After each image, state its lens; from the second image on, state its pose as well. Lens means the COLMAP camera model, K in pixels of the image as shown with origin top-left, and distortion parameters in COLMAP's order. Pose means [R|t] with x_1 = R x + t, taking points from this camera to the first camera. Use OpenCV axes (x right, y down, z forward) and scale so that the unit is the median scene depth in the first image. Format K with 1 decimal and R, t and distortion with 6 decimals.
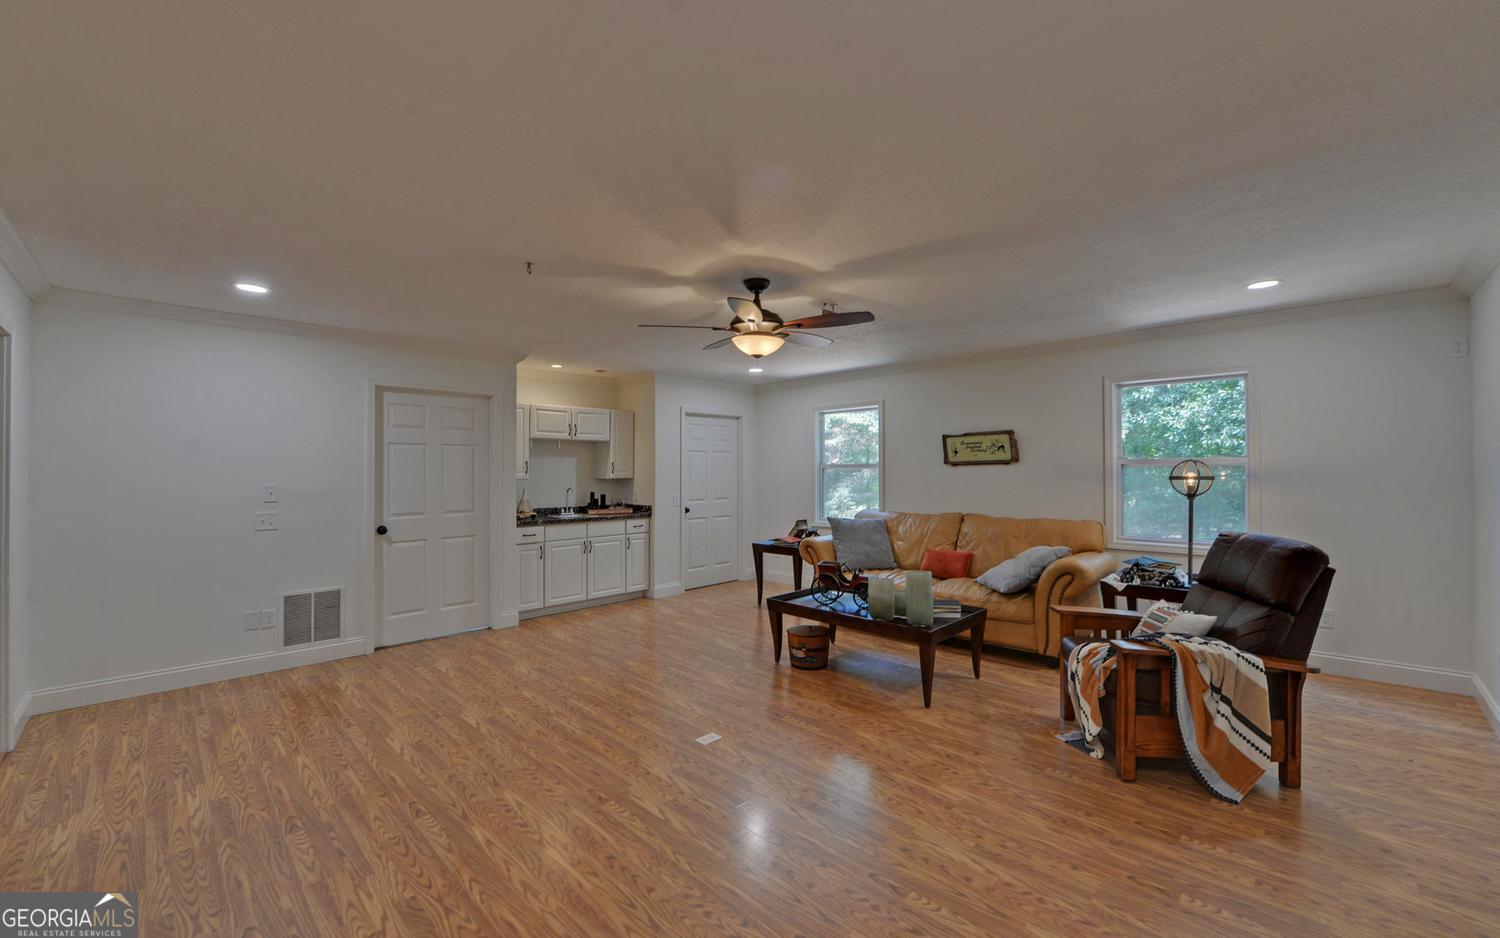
lens RADIAL K [[595.5, 0, 750.0], [0, 595.5, 469.0], [0, 0, 1]] dist [-0.001605, -0.000238]
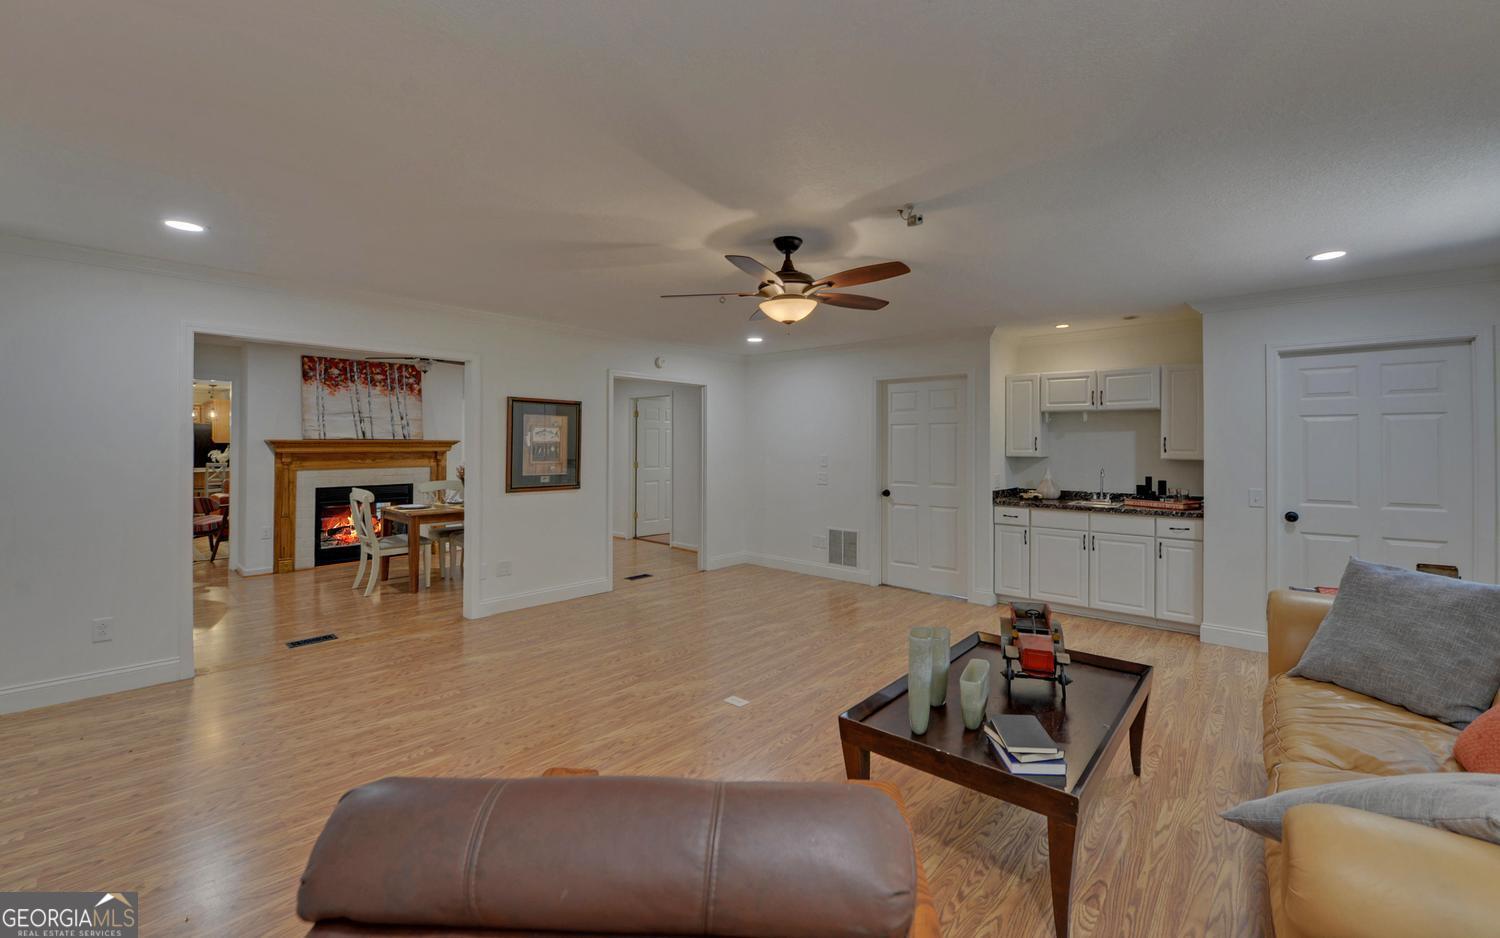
lens RADIAL K [[607.1, 0, 751.8], [0, 607.1, 450.4], [0, 0, 1]] dist [-0.014164, -0.000972]
pose [[0.068444, 0.012559, -0.997576, 0.571103], [-0.001630, 0.999921, 0.012477, -0.003954], [0.997654, 0.000772, 0.068459, 0.542861]]
